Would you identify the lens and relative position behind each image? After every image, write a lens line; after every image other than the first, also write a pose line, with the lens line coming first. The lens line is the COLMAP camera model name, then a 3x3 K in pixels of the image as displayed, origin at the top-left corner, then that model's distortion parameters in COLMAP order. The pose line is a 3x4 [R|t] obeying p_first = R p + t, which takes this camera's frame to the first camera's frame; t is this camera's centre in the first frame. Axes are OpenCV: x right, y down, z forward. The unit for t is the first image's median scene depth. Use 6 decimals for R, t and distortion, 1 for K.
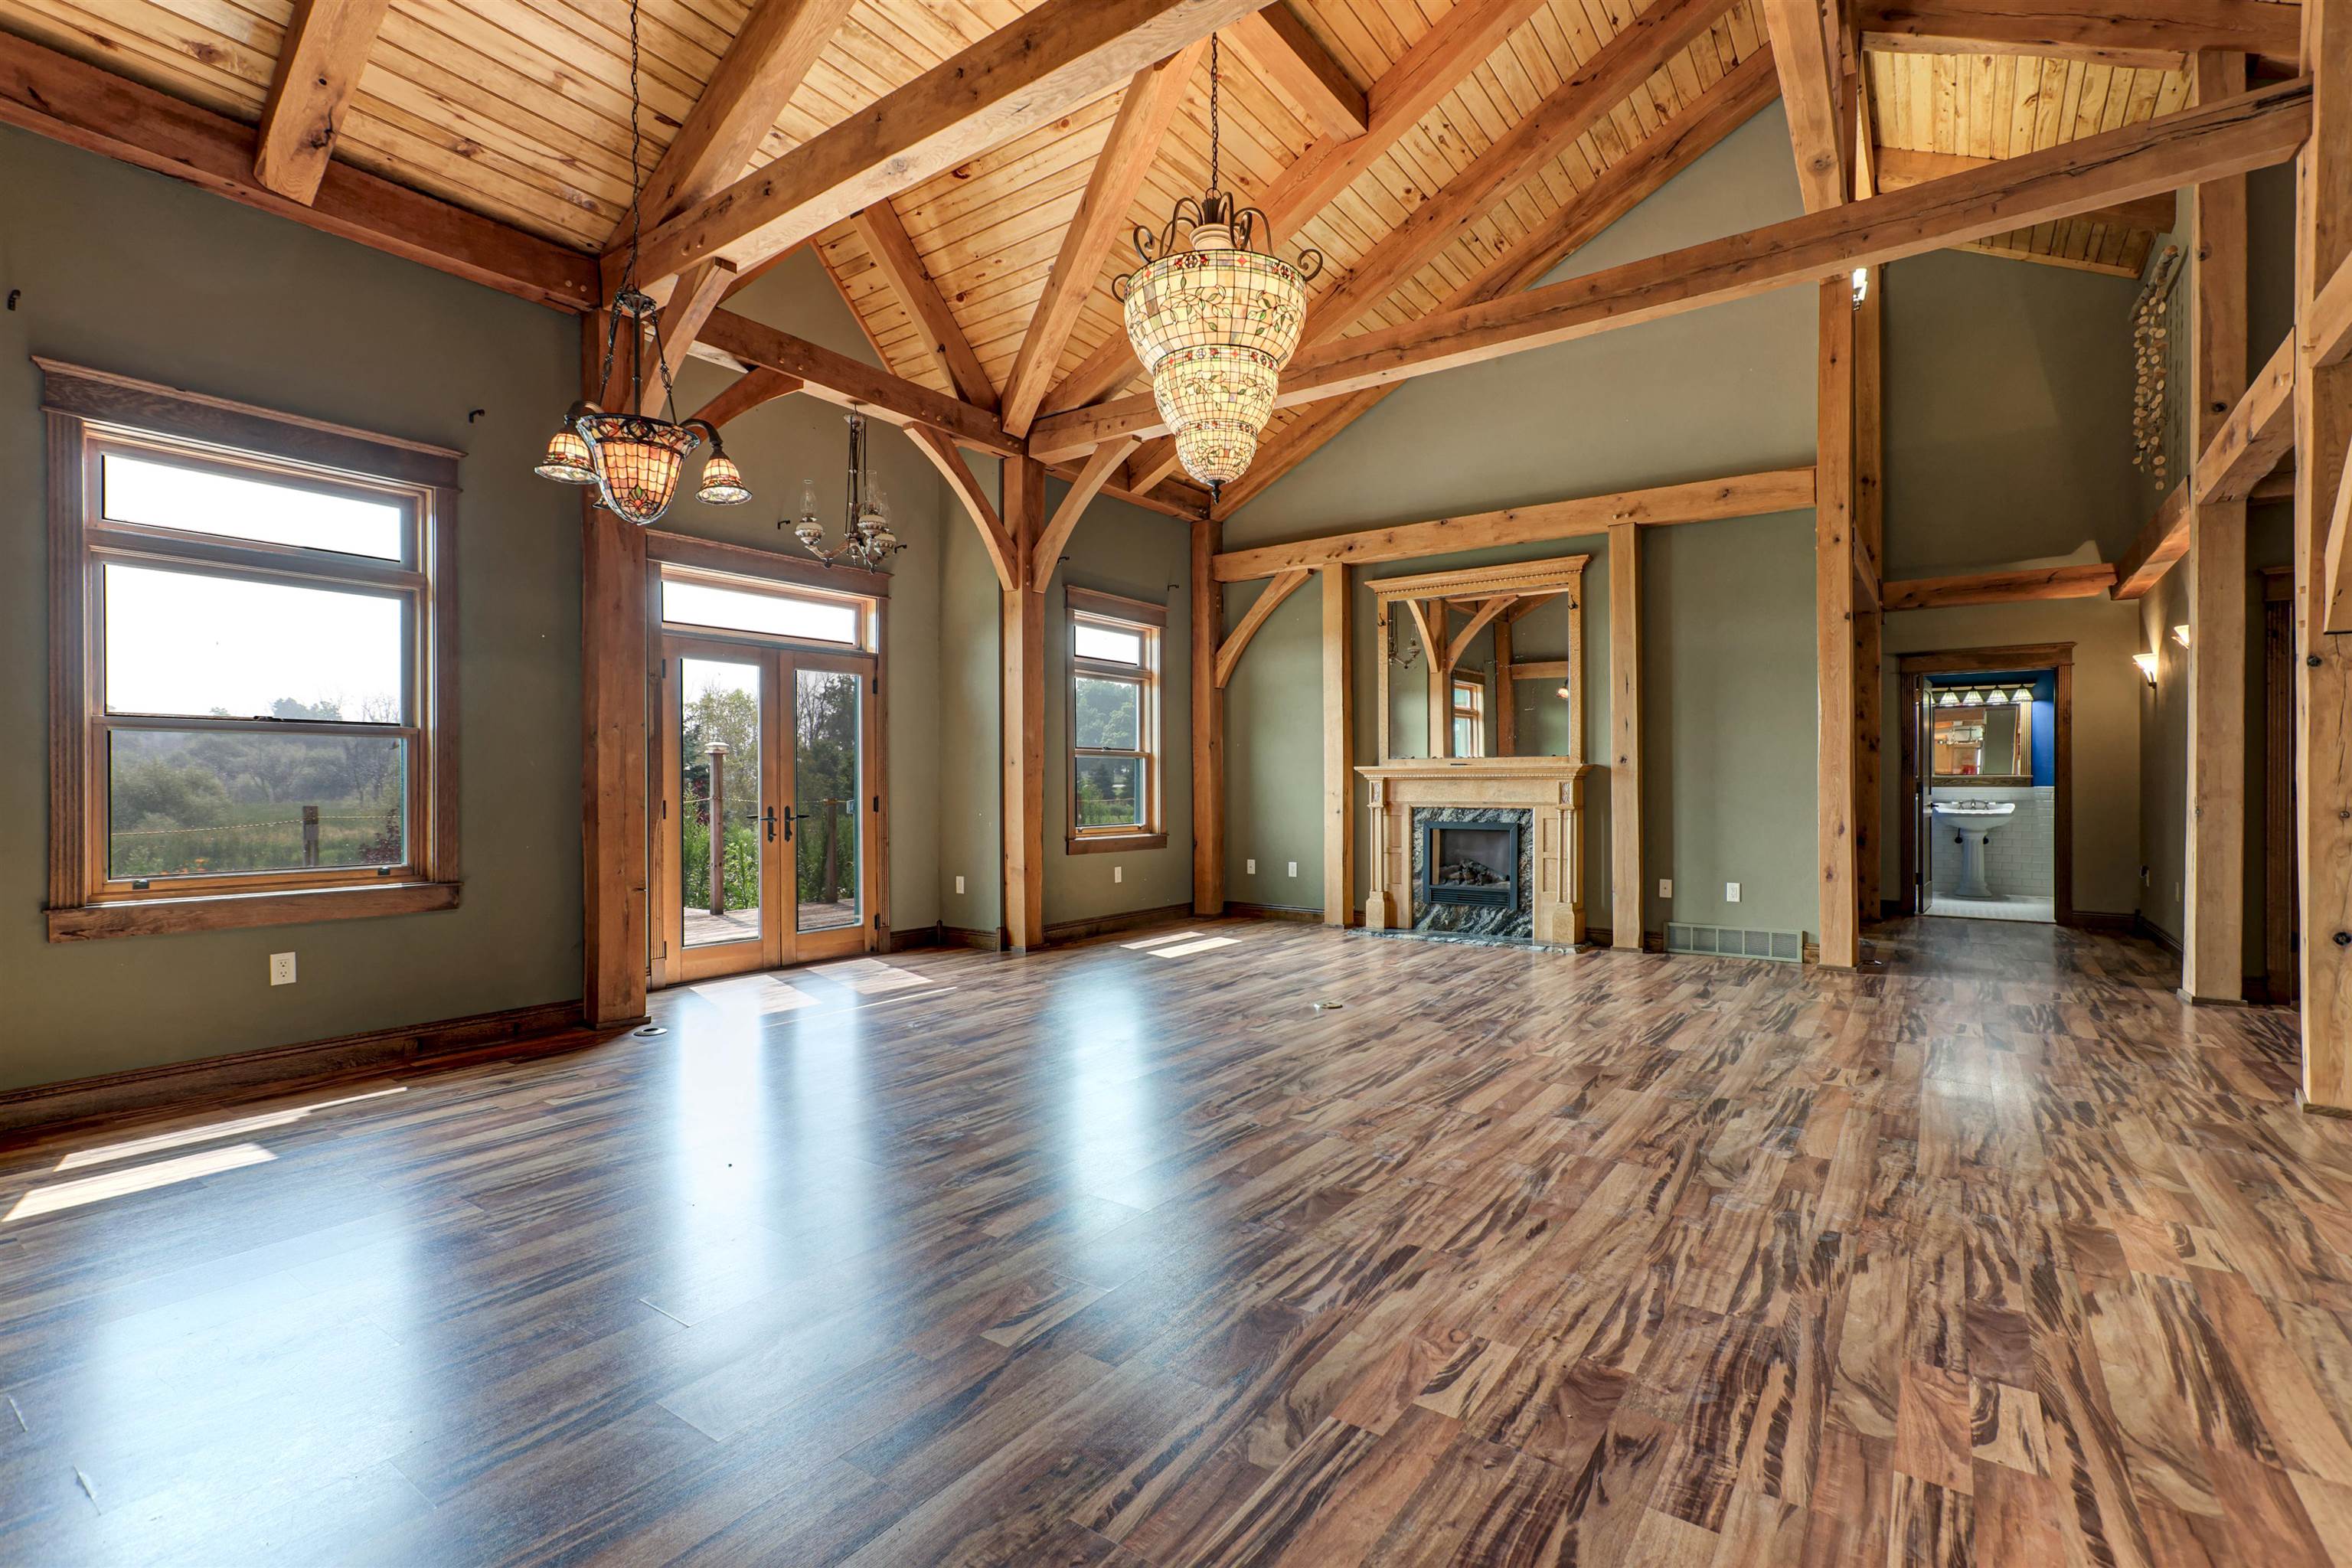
lens RADIAL K [[1066.3, 0, 1170.8], [0, 1066.3, 761.5], [0, 0, 1]] dist [-0.014061, -0.000024]
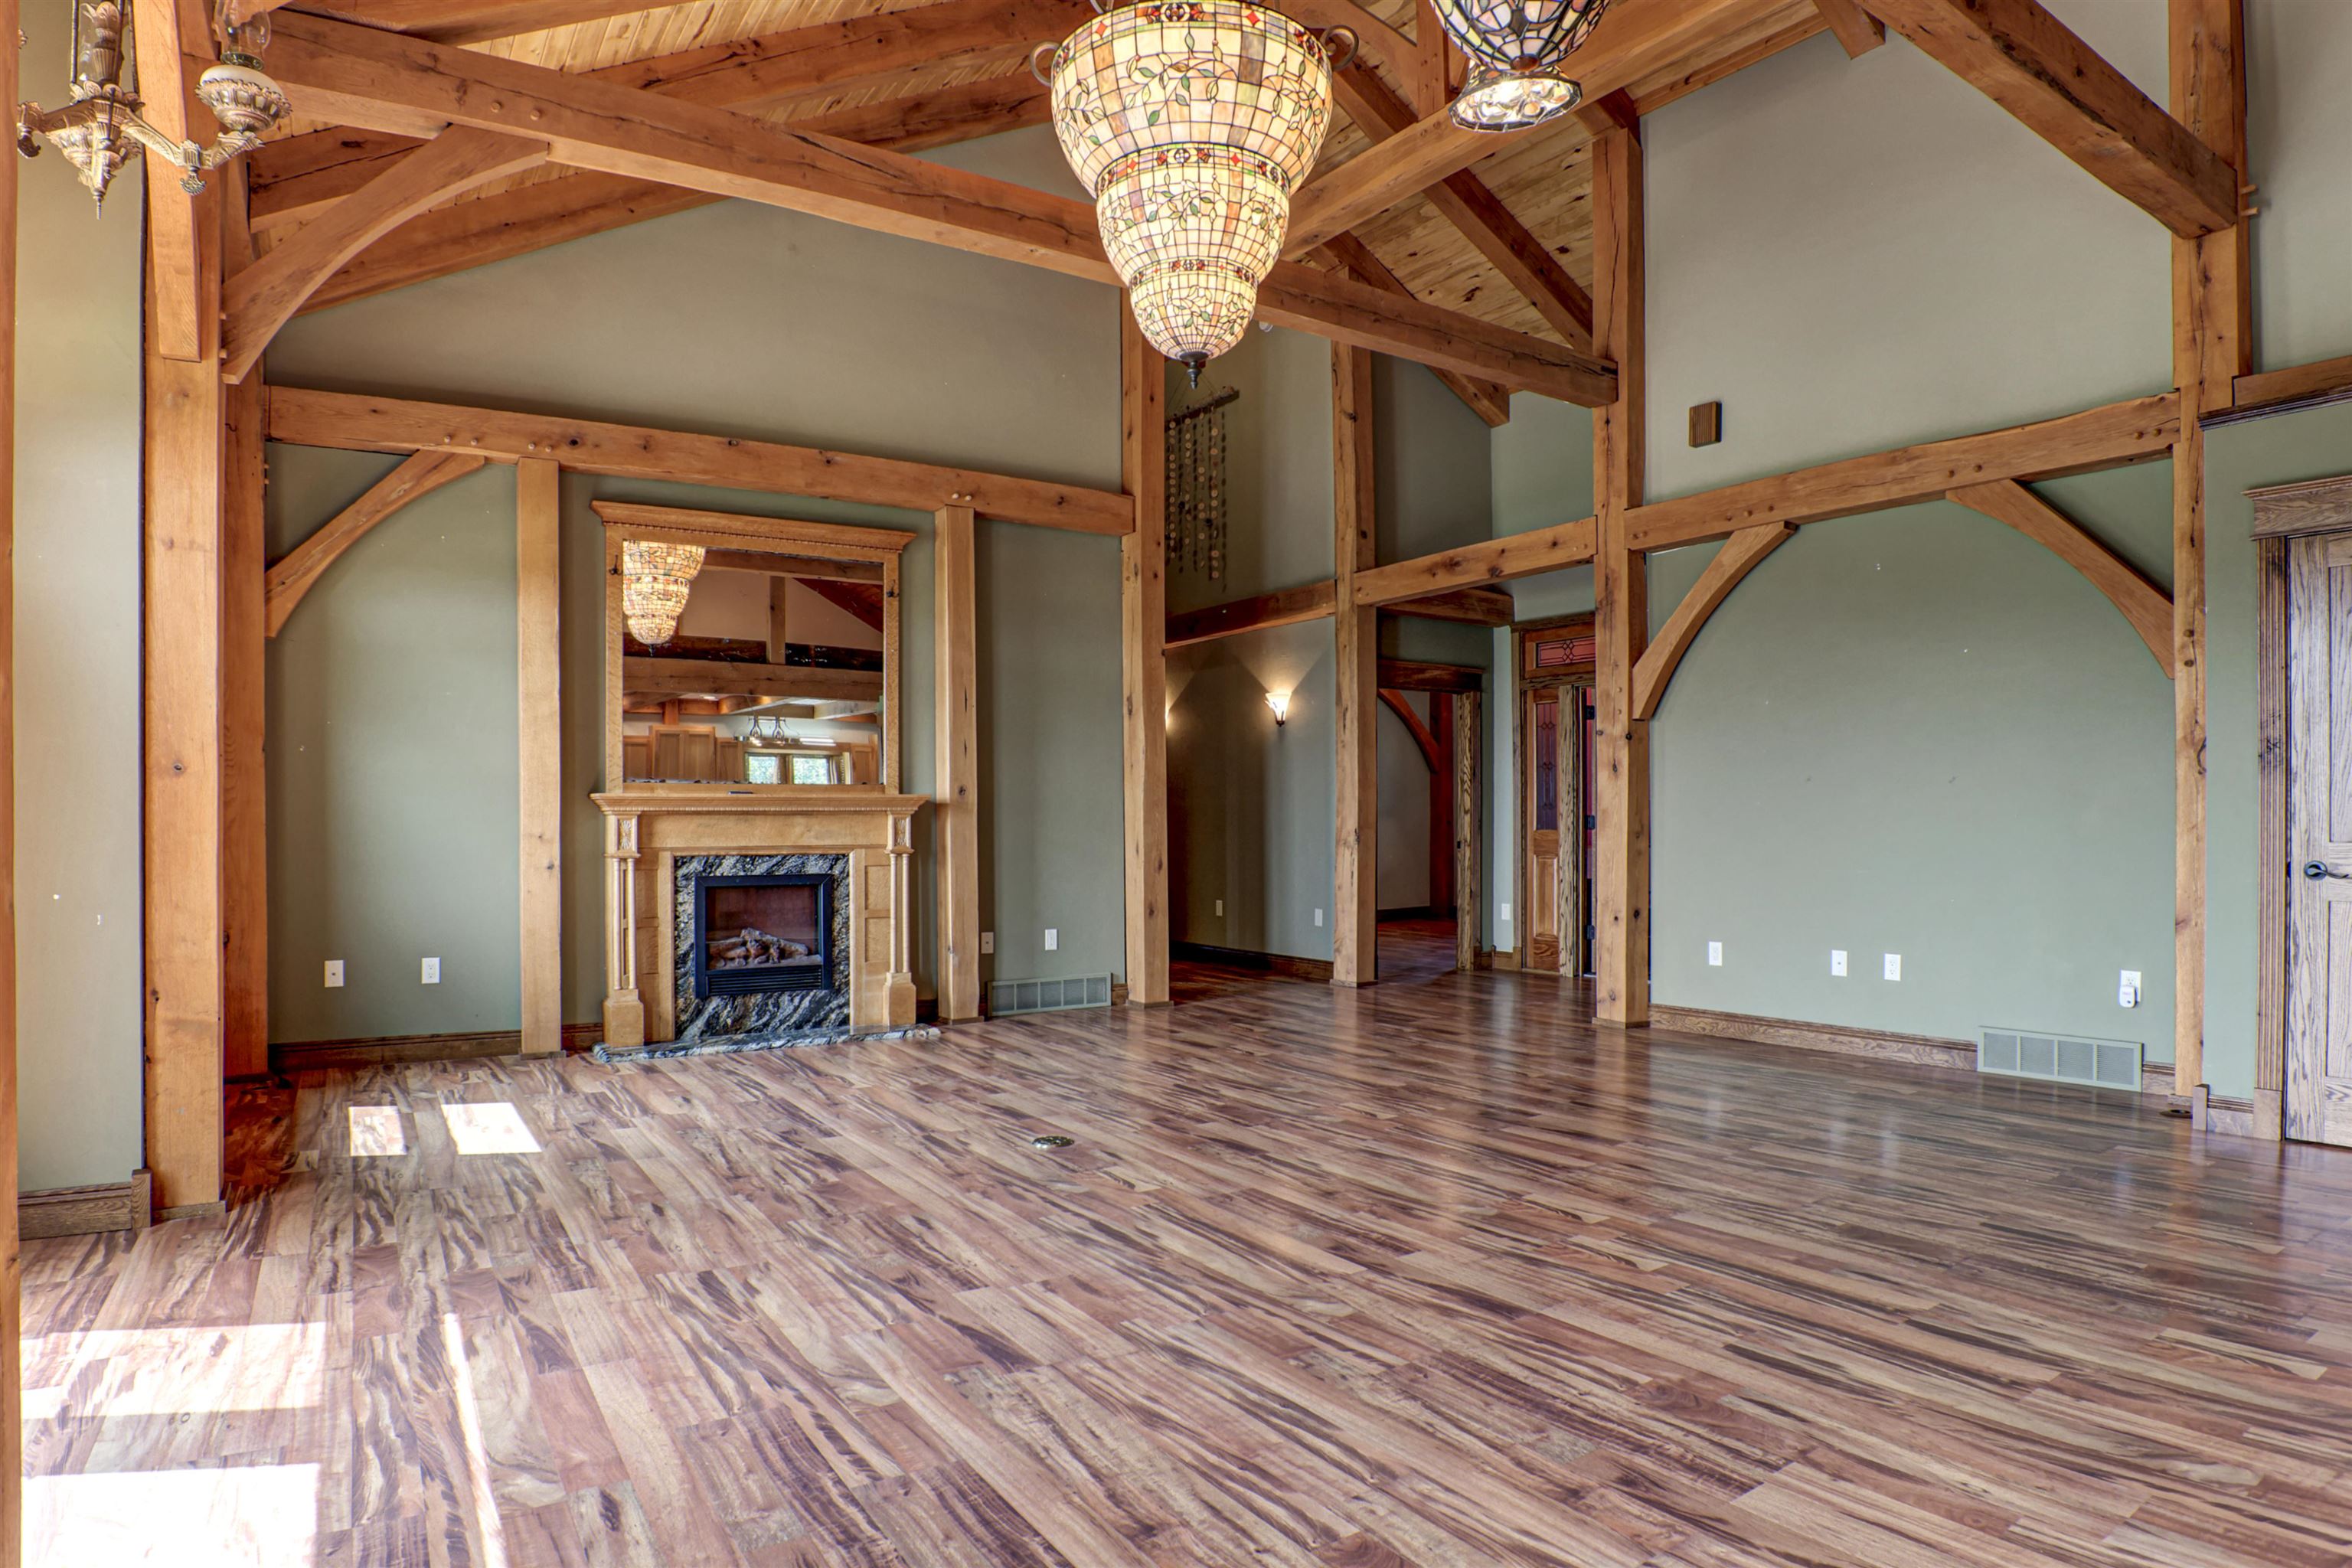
lens RADIAL K [[1308.5, 0, 1176.0], [0, 1308.5, 784.0], [0, 0, 1]] dist [-0.152839, 0.052869]
pose [[0.354916, 0.026414, 0.934525, -0.920415], [-0.013345, 0.999642, -0.023187, 0.028293], [-0.934803, -0.004242, 0.355141, 0.972786]]
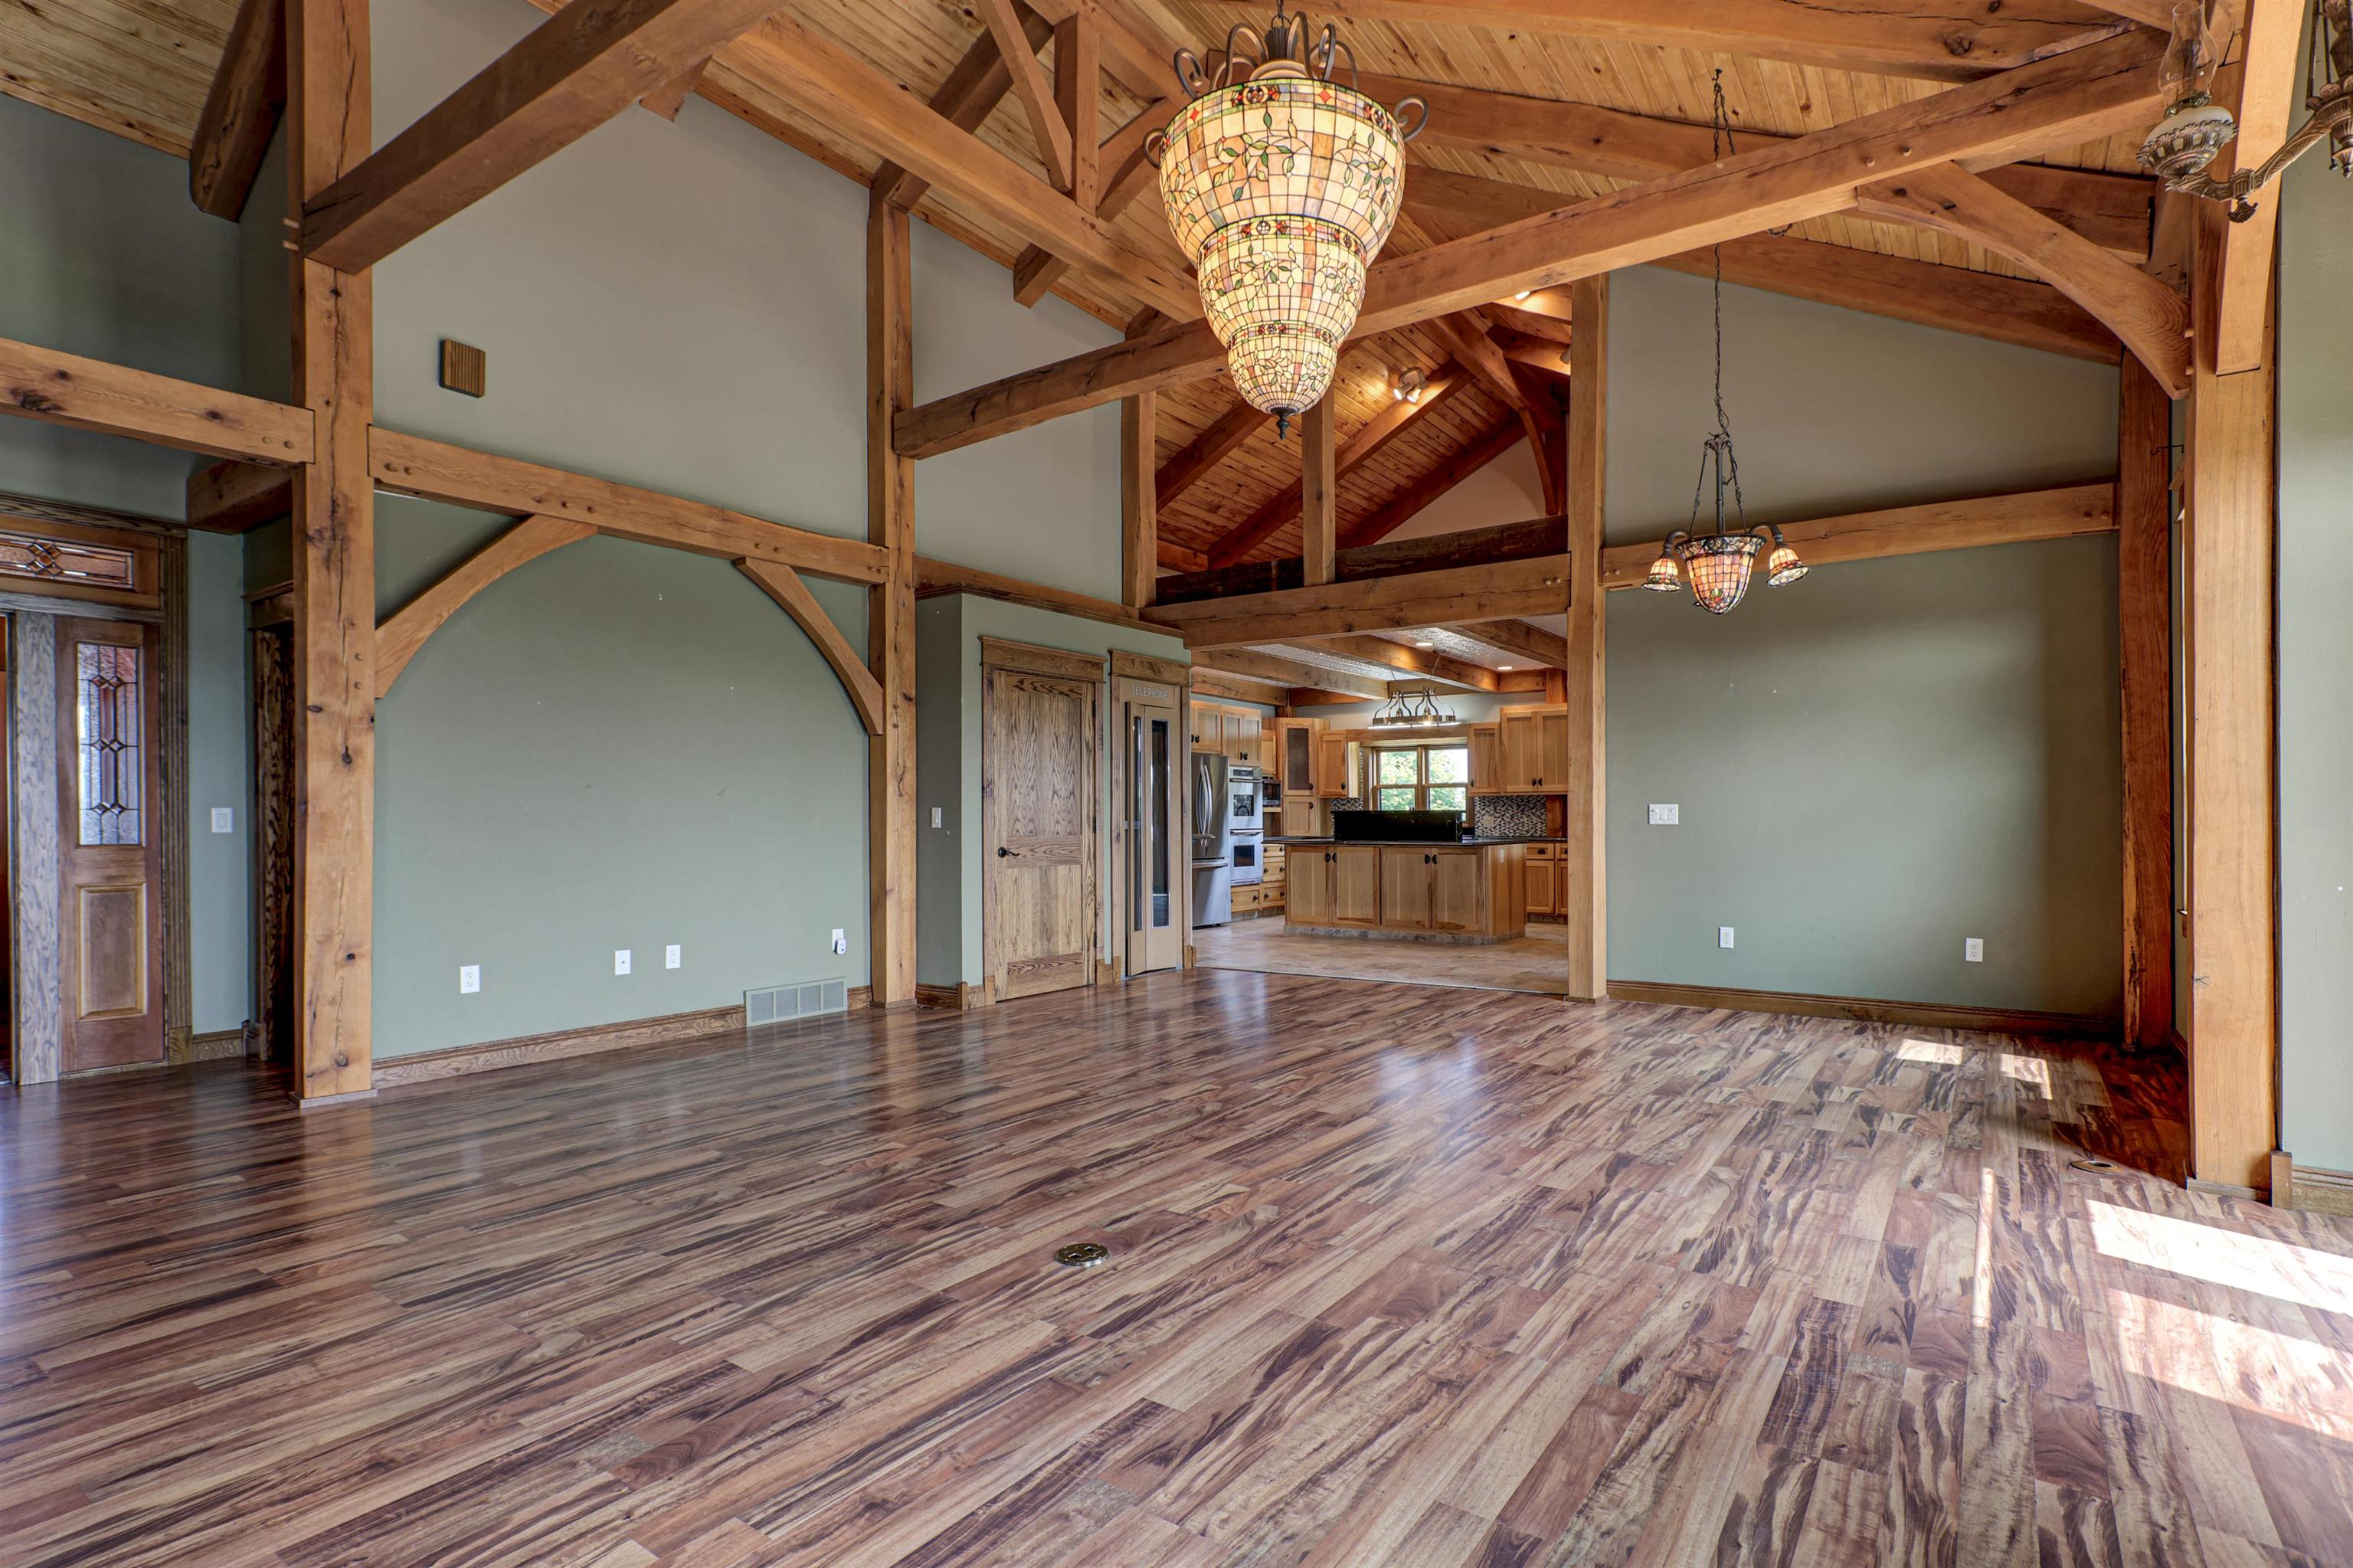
lens RADIAL K [[1136.0, 0, 1267.6], [0, 1136.0, 828.1], [0, 0, 1]] dist [-0.023387, 0.008921]
pose [[-0.998623, 0.004884, -0.052224, 0.130184], [0.005406, 0.999937, -0.009846, 0.048026], [0.052172, -0.010115, -0.998587, 2.363144]]
